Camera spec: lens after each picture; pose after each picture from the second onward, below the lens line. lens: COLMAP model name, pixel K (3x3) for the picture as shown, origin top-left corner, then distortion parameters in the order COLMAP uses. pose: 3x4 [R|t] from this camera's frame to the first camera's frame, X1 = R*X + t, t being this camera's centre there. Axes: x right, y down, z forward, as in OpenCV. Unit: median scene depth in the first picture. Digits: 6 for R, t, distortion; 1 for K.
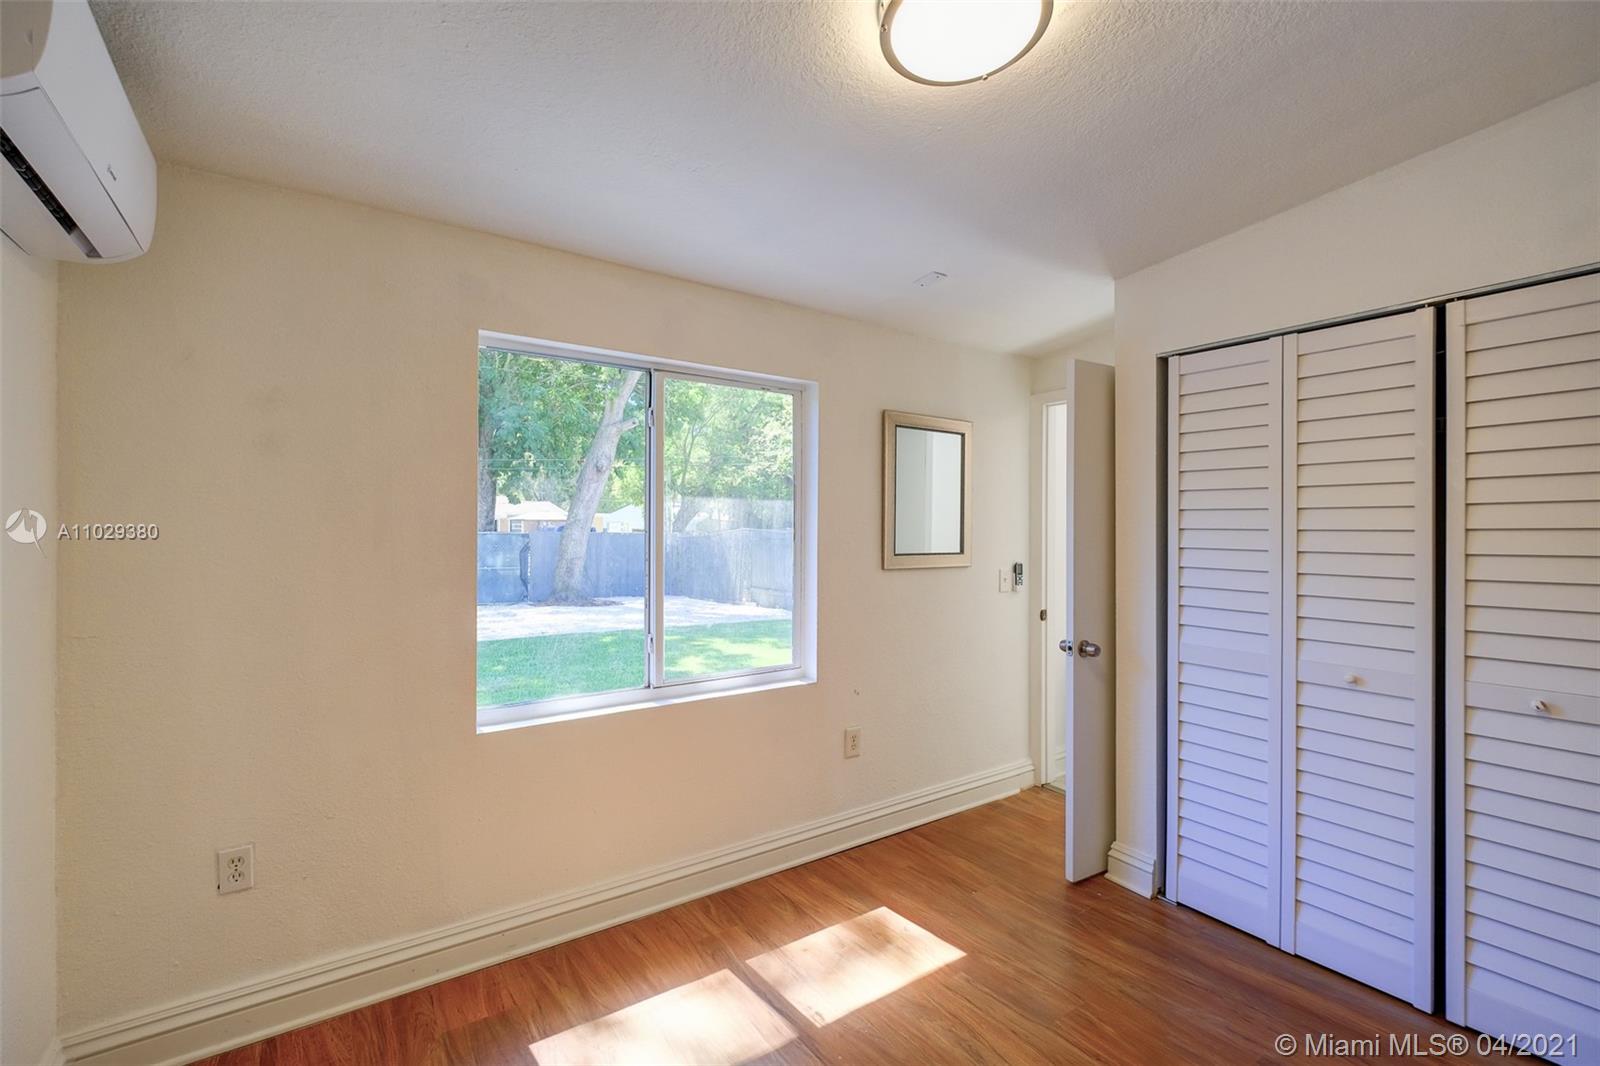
lens RADIAL K [[706.5, 0, 802.4], [0, 706.5, 529.6], [0, 0, 1]] dist [-0.001827, 0.000773]
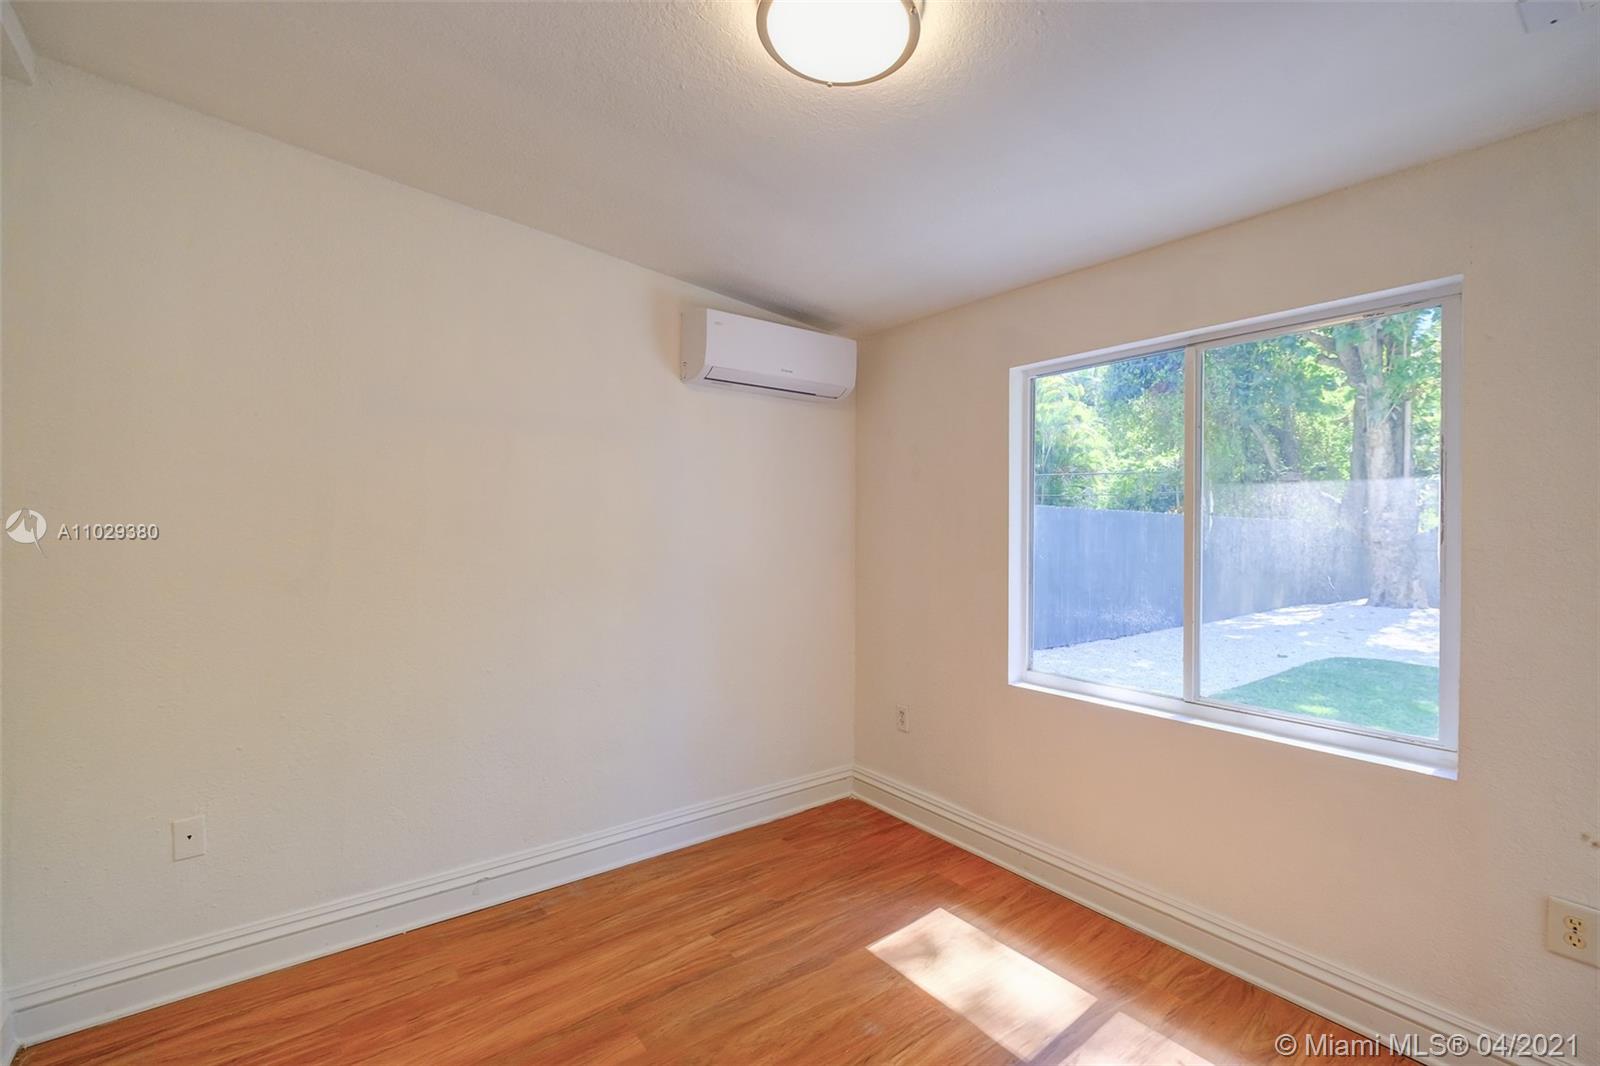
lens RADIAL K [[706.5, 0, 802.4], [0, 706.5, 529.6], [0, 0, 1]] dist [-0.001827, 0.000773]
pose [[0.032721, -0.004307, -0.999455, 0.826977], [-0.007583, 0.999961, -0.004558, 0.018305], [0.999436, 0.007728, 0.032687, 0.597593]]
